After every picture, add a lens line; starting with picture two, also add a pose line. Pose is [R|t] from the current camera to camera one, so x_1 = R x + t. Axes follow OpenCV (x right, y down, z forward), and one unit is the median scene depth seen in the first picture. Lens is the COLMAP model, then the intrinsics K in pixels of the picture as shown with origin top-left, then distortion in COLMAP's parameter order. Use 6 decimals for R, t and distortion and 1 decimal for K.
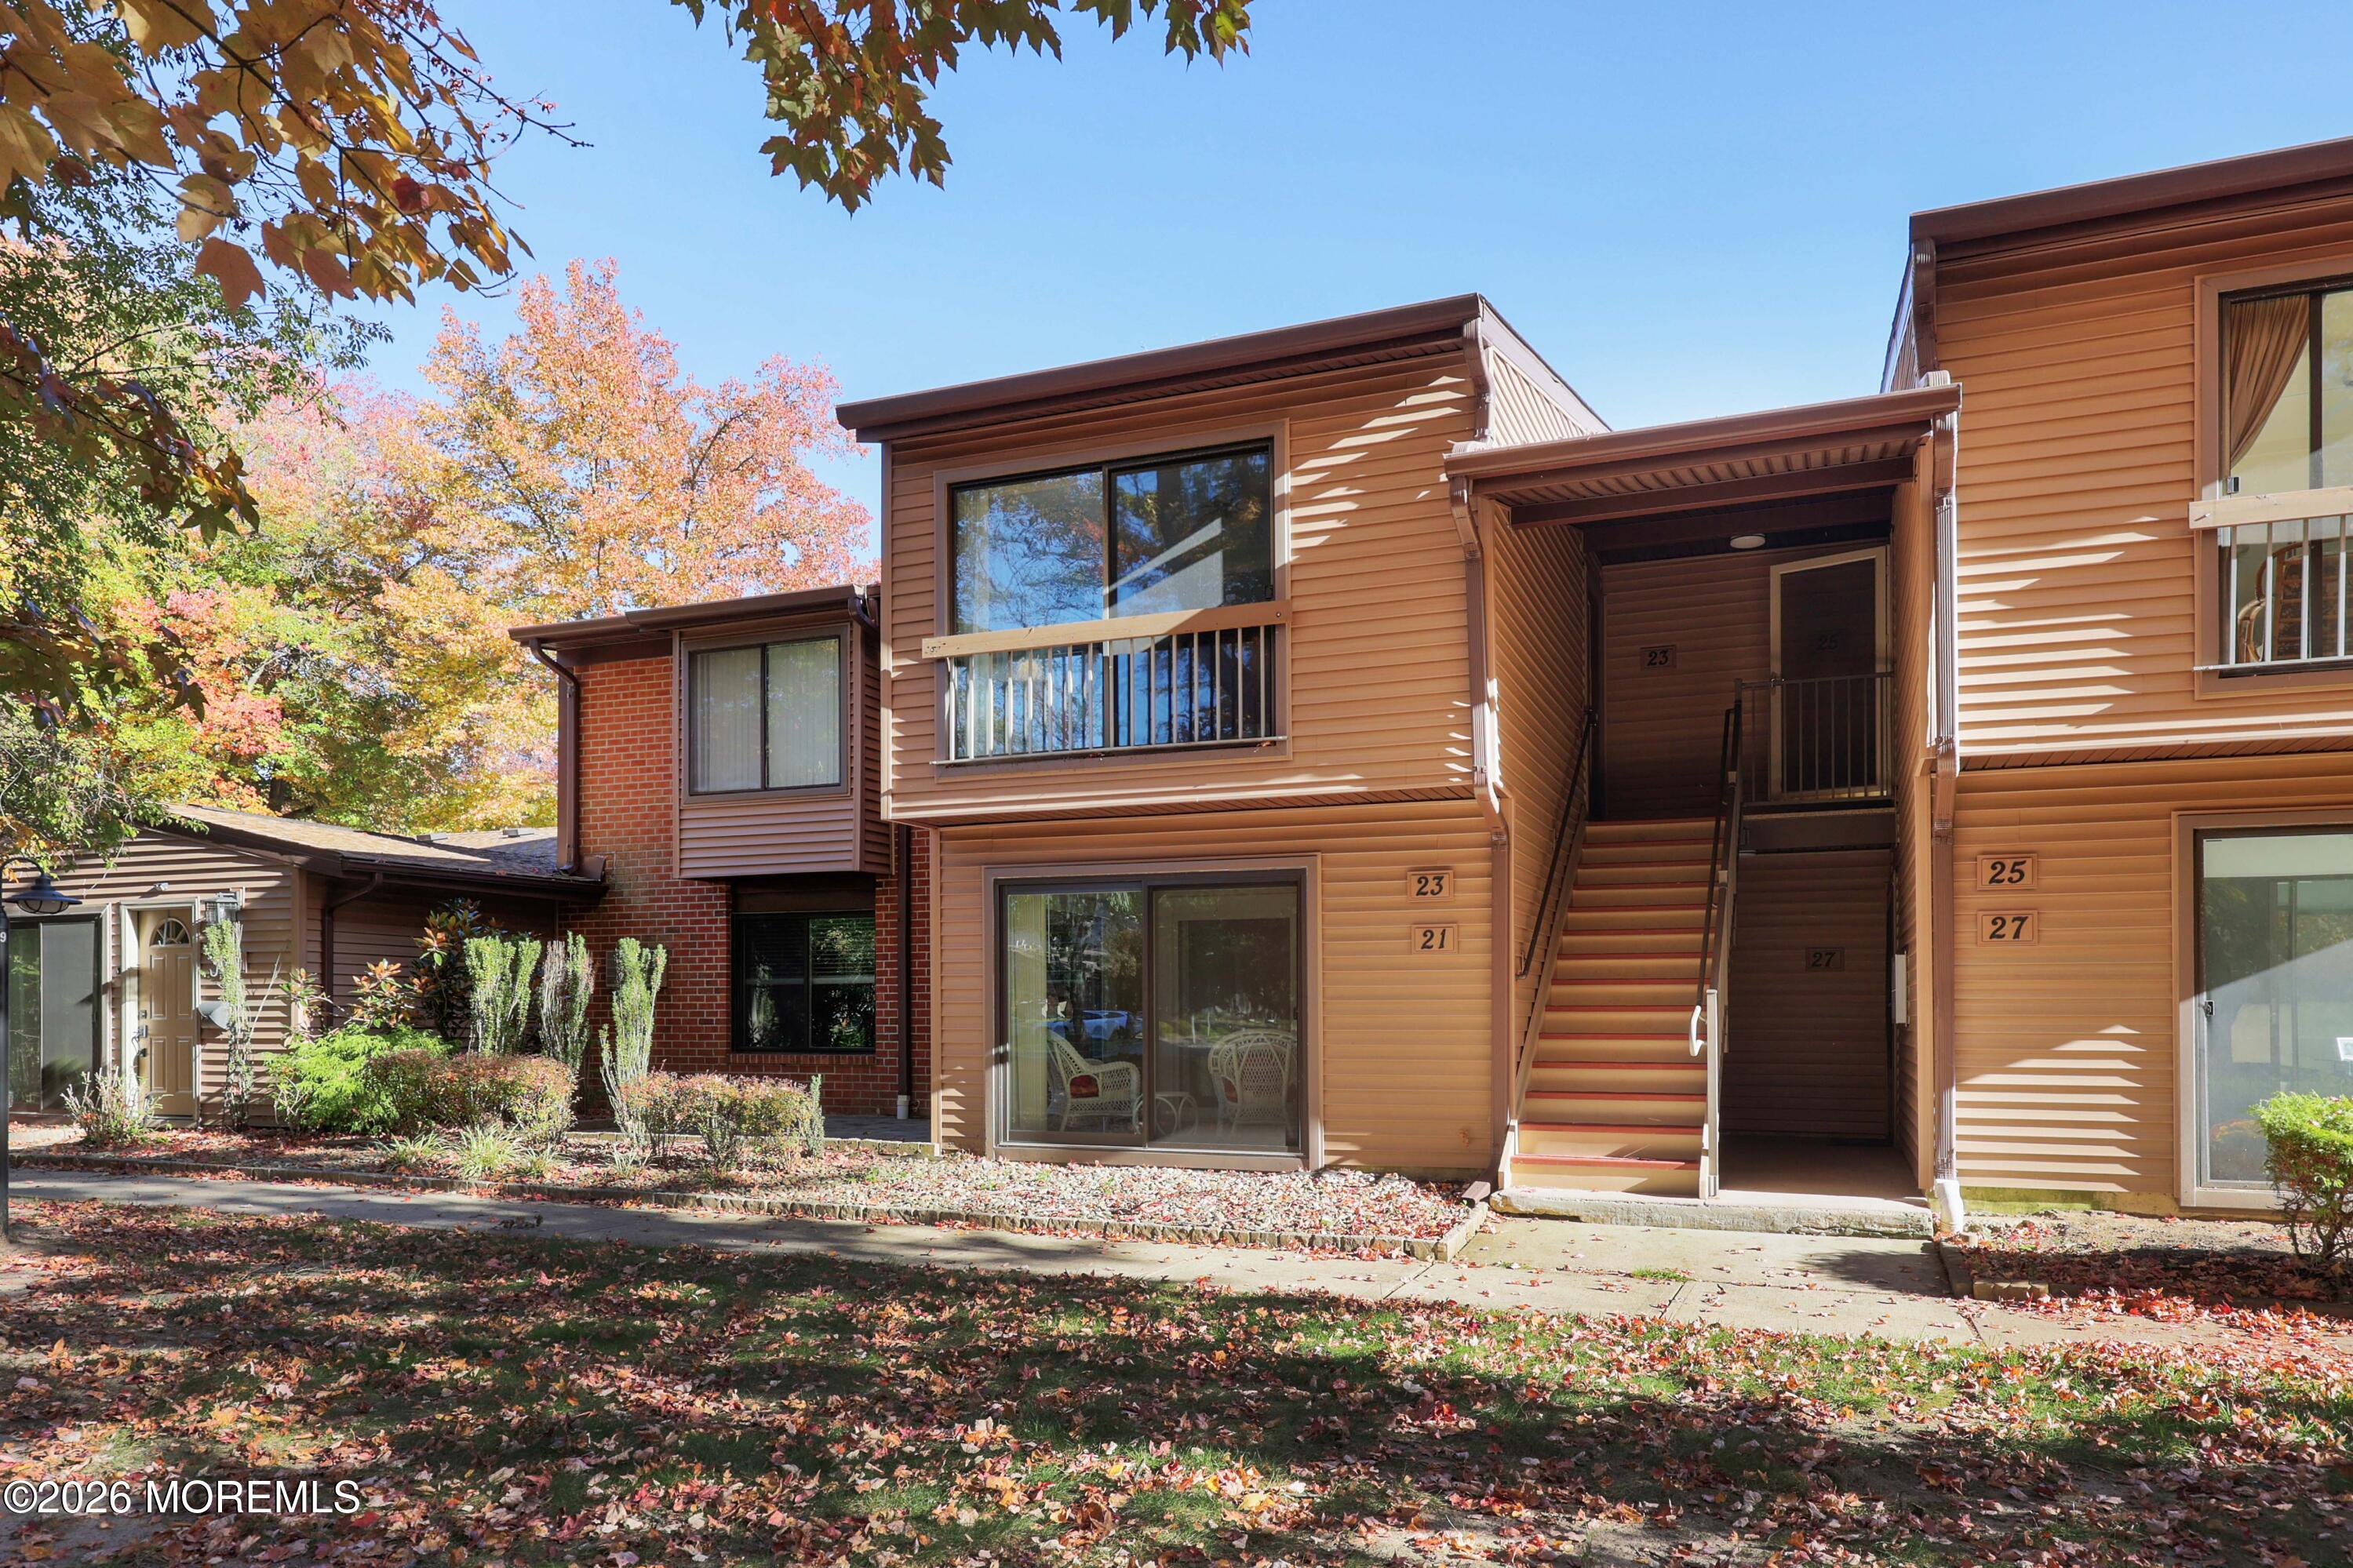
lens RADIAL K [[1418.0, 0, 1173.0], [0, 1418.0, 1003.6], [0, 0, 1]] dist [-0.000736, -0.001522]
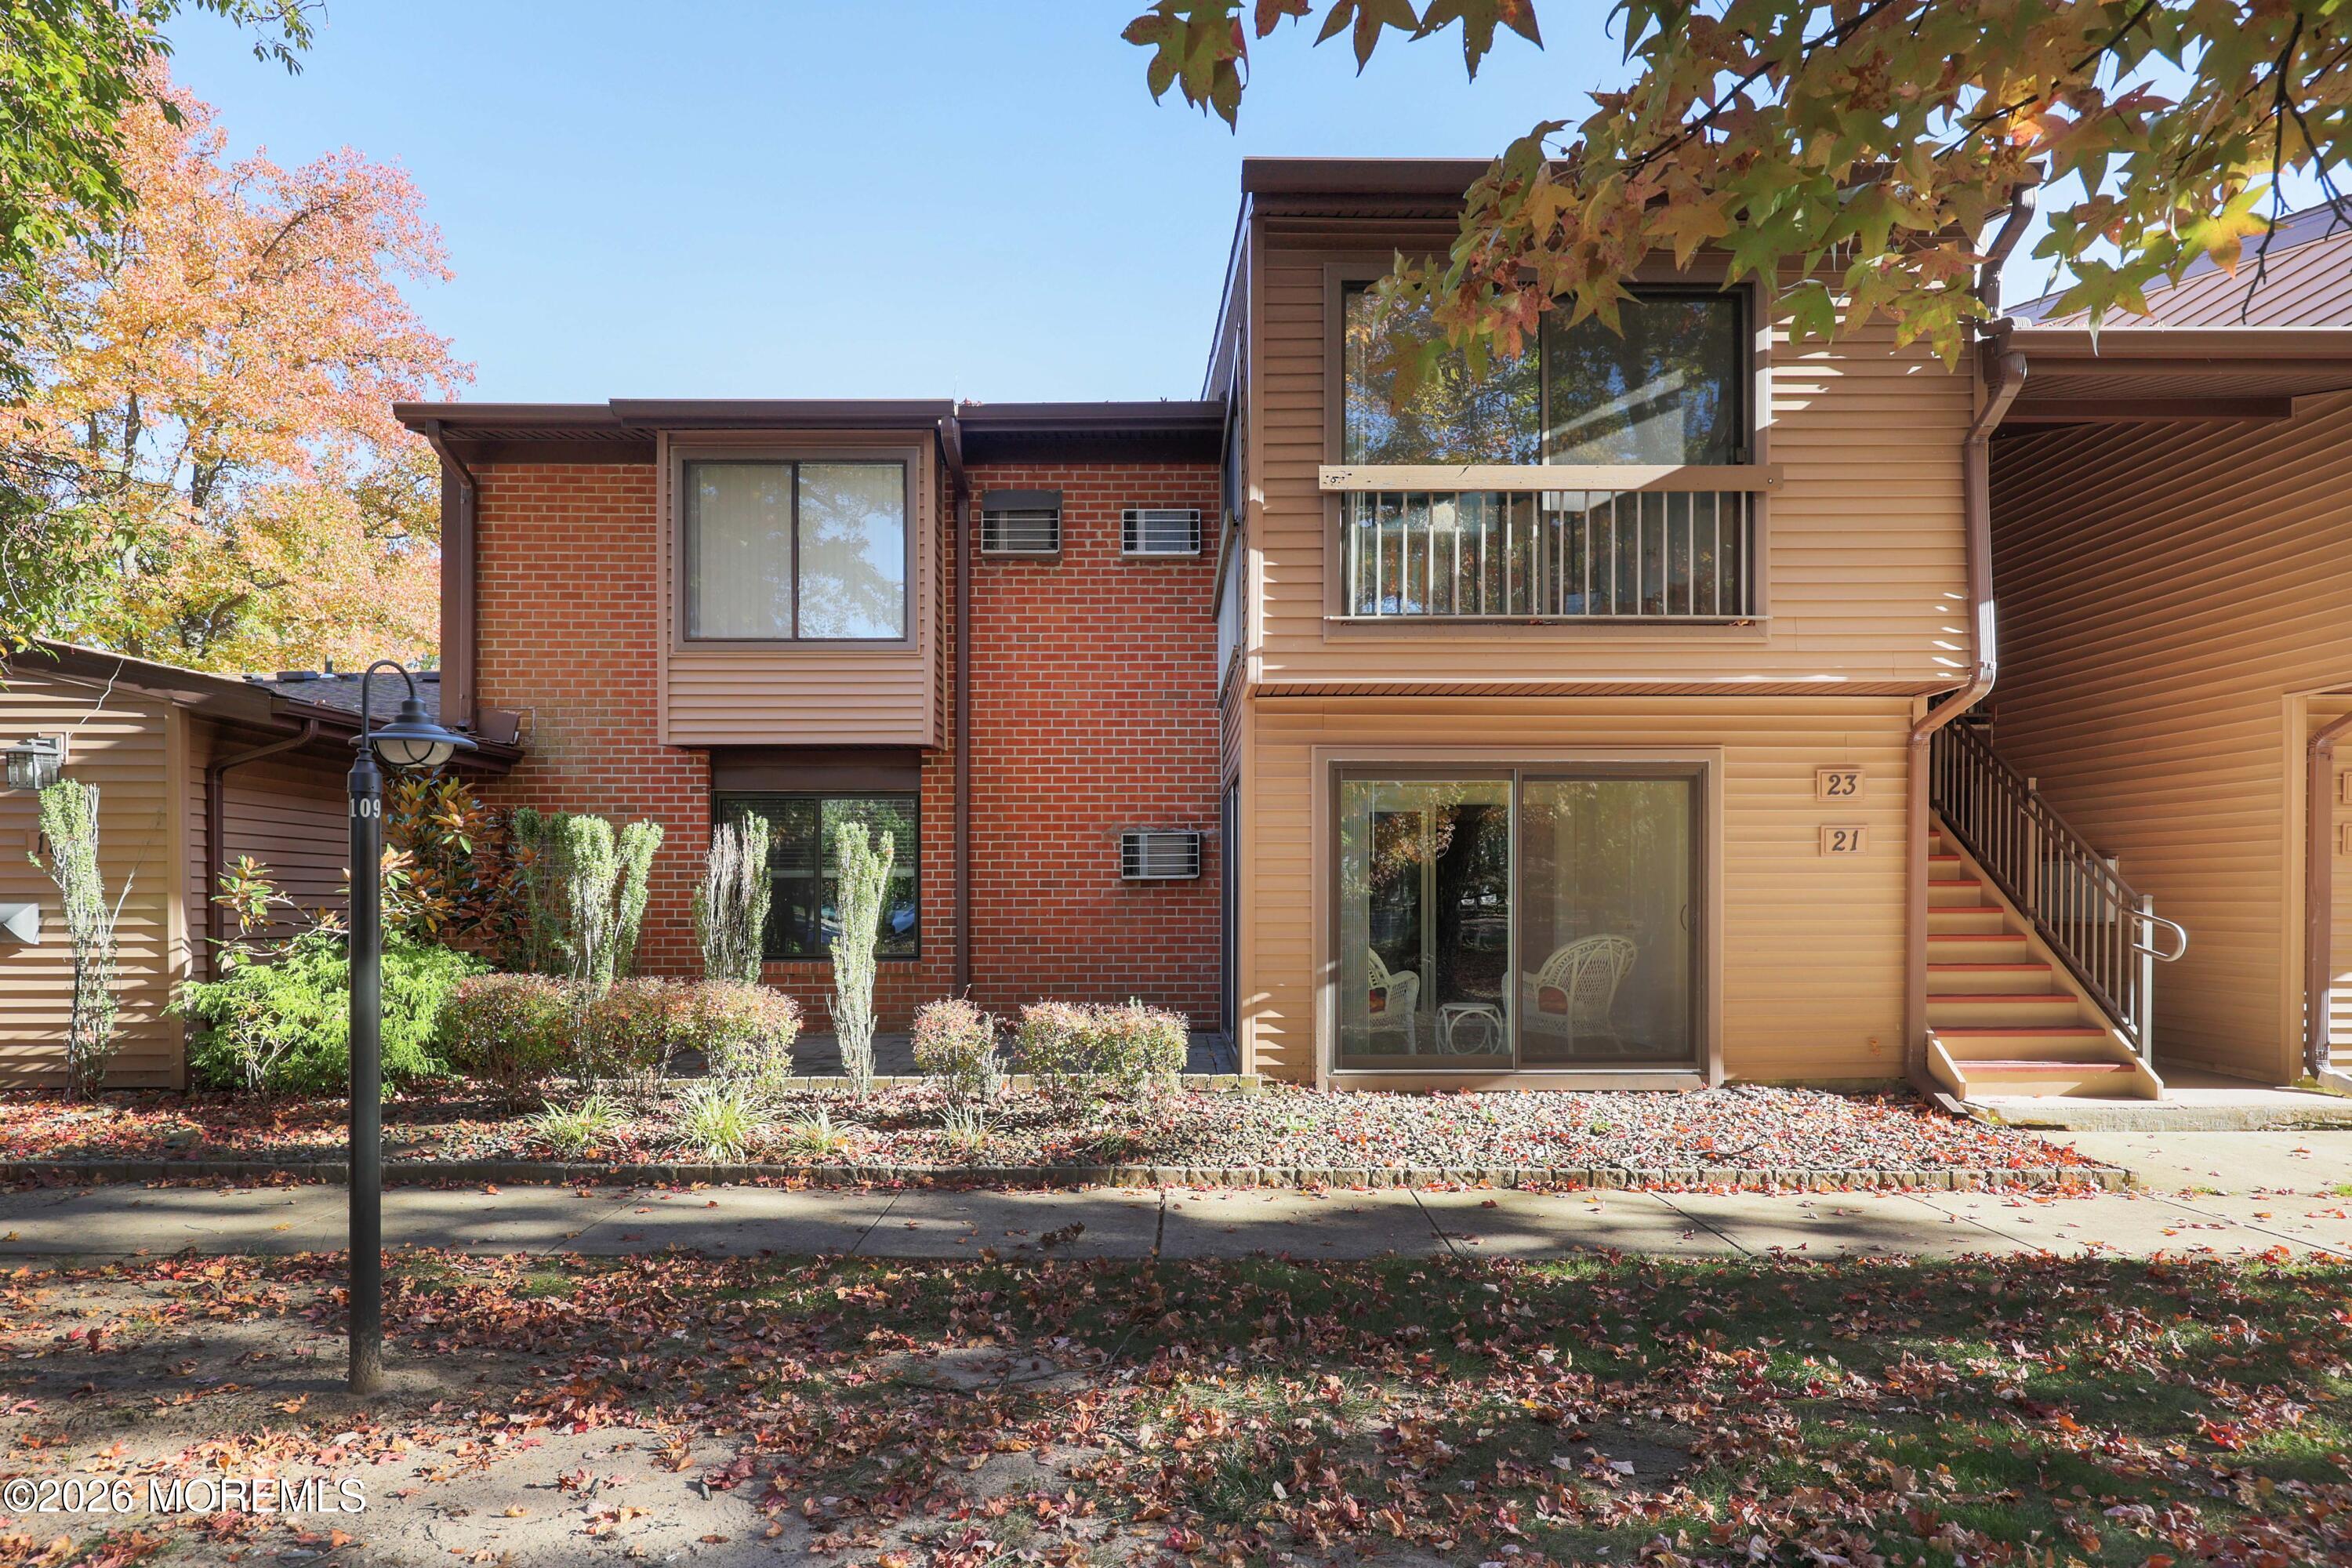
lens RADIAL K [[1318.4, 0, 1178.7], [0, 1318.4, 898.3], [0, 0, 1]] dist [-0.001322, -0.000486]
pose [[0.934009, -0.002857, 0.357239, -0.485717], [-0.000562, 0.999955, 0.009467, -0.012697], [-0.357250, -0.009043, 0.933965, 0.288653]]
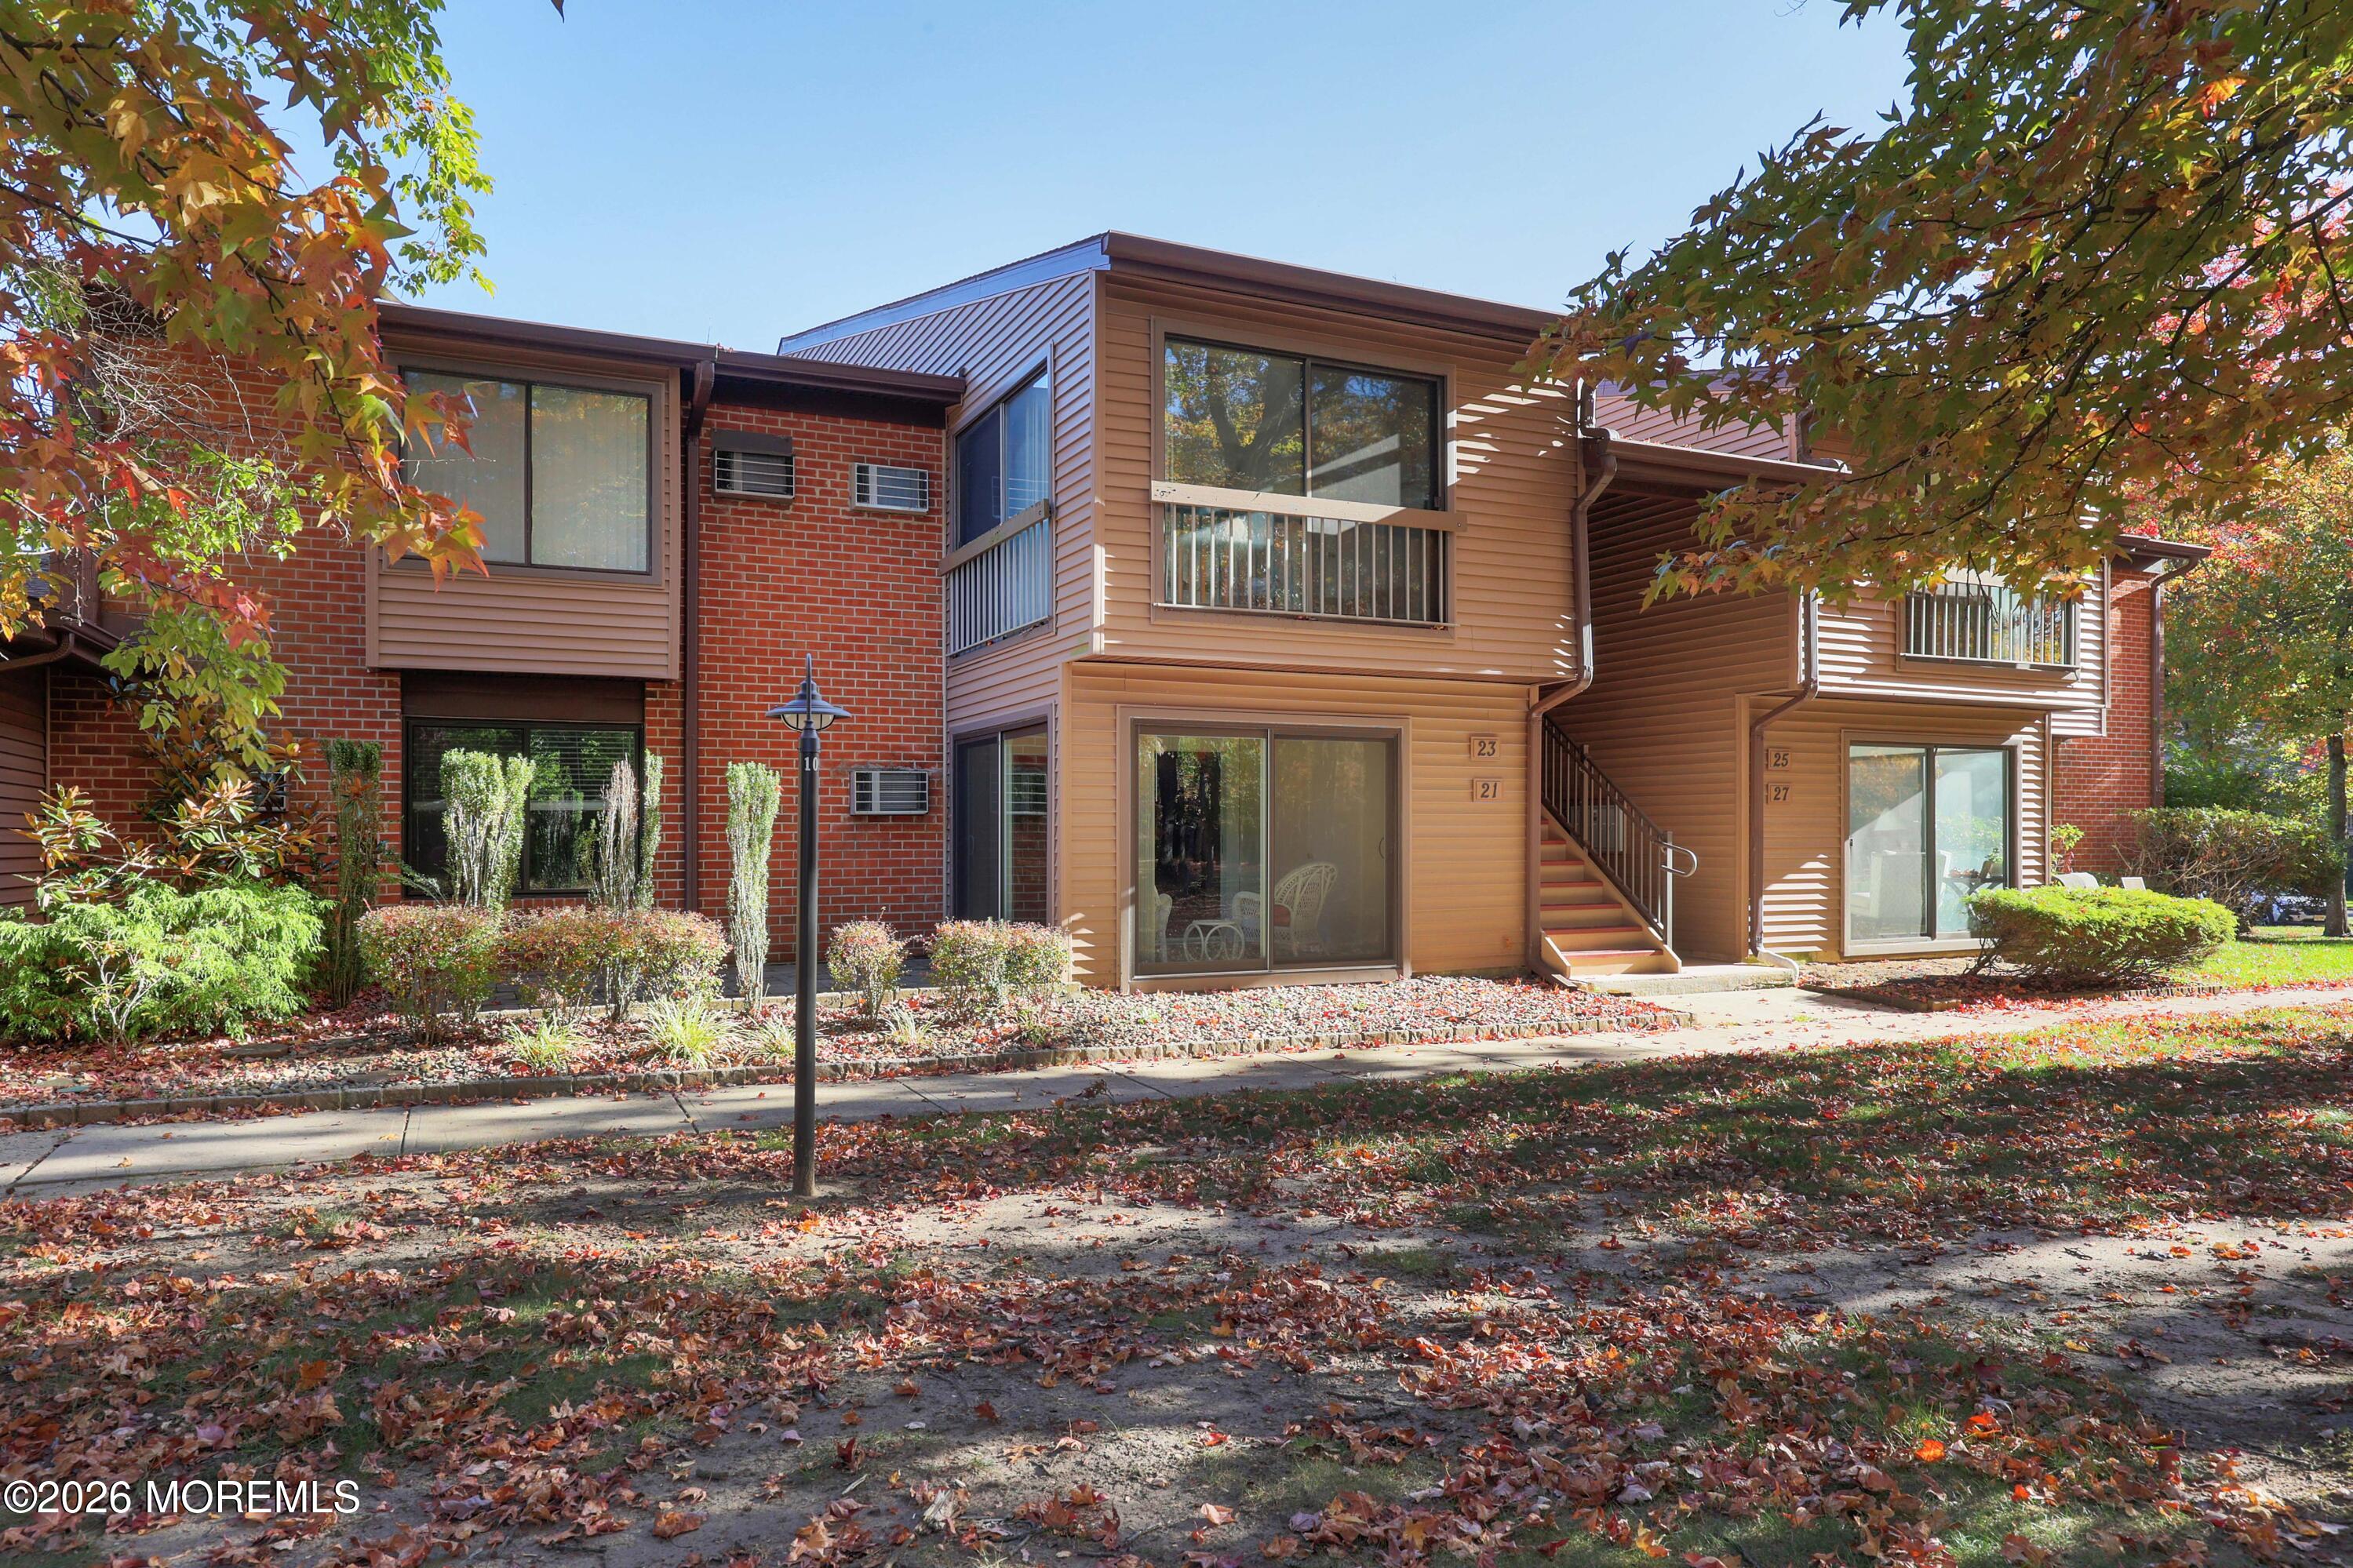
lens RADIAL K [[1463.3, 0, 1178.4], [0, 1463.3, 812.0], [0, 0, 1]] dist [-0.004859, 0.000111]
pose [[0.710337, 0.008702, 0.703808, -0.827499], [-0.005566, 0.999962, -0.006746, -0.013239], [-0.703840, 0.000875, 0.710358, 0.225896]]
